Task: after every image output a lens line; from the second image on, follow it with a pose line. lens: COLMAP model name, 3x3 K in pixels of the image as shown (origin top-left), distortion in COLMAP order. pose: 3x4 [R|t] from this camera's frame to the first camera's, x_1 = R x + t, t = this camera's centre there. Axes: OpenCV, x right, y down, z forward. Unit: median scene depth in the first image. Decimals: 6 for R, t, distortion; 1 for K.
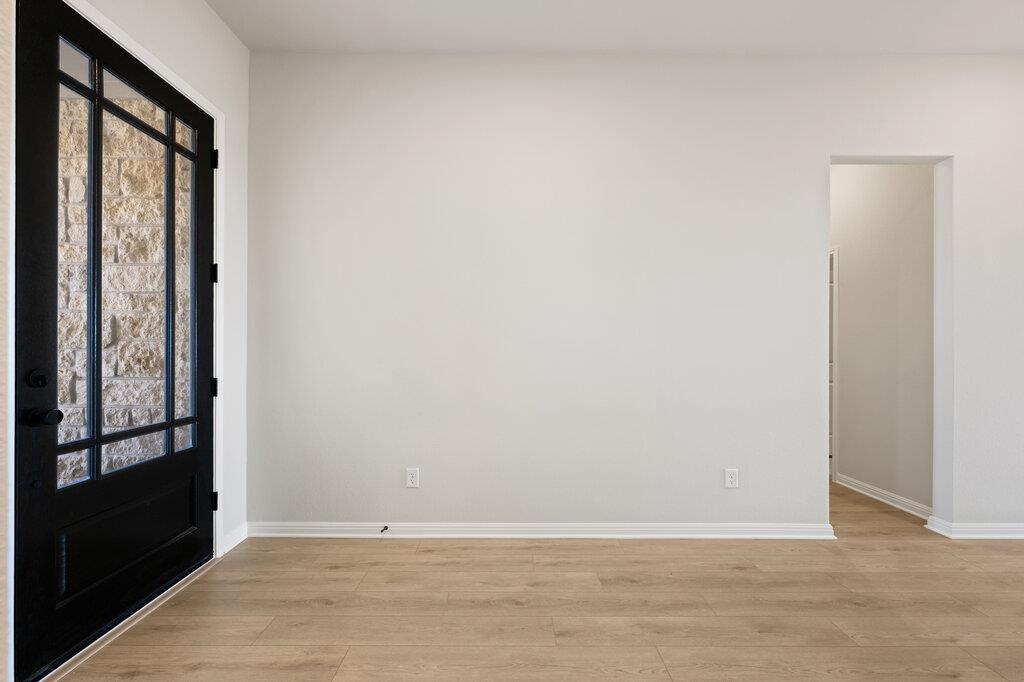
lens RADIAL K [[405.2, 0, 514.8], [0, 405.2, 346.3], [0, 0, 1]] dist [0.003256, -0.000953]
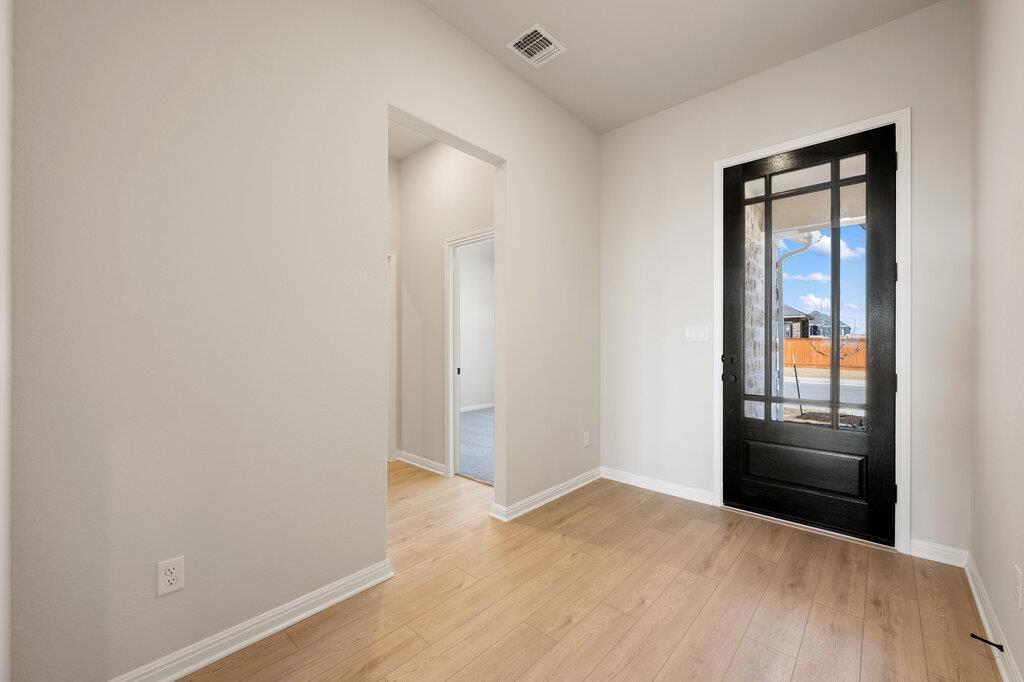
lens RADIAL K [[405.2, 0, 508.8], [0, 405.2, 343.7], [0, 0, 1]] dist [0.003256, -0.000953]
pose [[-0.682883, -0.009405, -0.730467, 0.806857], [-0.010842, 0.999937, -0.002740, 0.017591], [0.730447, 0.006049, -0.682943, 1.163472]]
